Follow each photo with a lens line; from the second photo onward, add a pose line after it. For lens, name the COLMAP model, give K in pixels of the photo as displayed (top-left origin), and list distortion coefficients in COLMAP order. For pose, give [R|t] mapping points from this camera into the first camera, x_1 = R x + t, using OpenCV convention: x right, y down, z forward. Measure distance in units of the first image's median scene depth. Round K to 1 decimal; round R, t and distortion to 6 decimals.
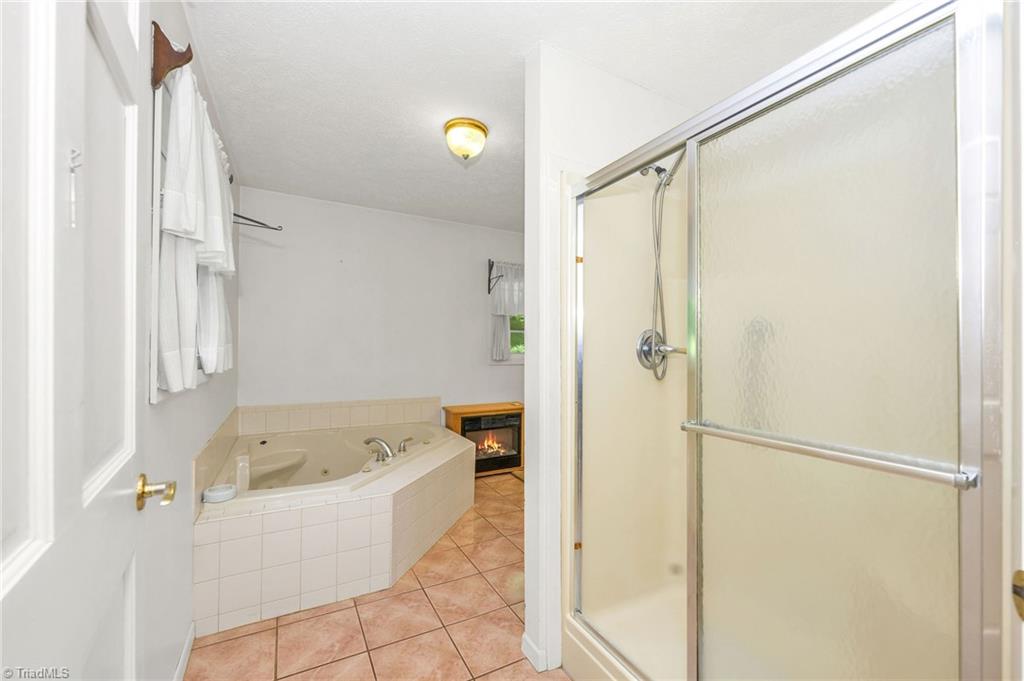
lens RADIAL K [[413.8, 0, 512.0], [0, 413.8, 340.5], [0, 0, 1]] dist [-0.000703, -0.000004]
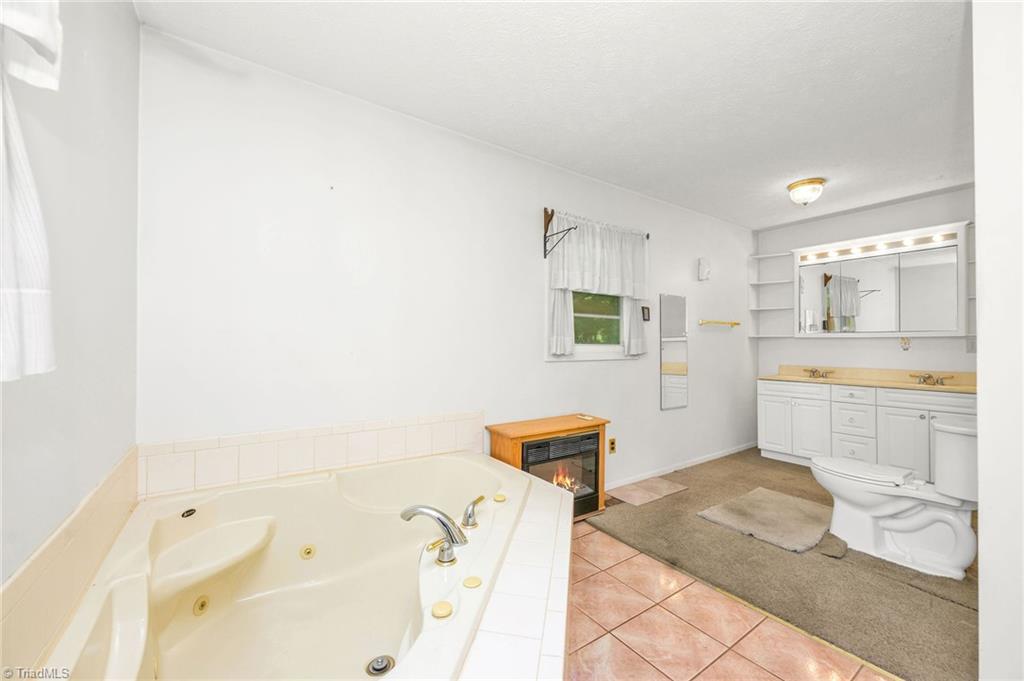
lens RADIAL K [[413.8, 0, 512.0], [0, 413.8, 340.5], [0, 0, 1]] dist [-0.000703, -0.000004]
pose [[0.995735, -0.001744, 0.092248, -0.188654], [0.001509, 0.999995, 0.002619, 0.023494], [-0.092252, -0.002468, 0.995733, 0.343784]]
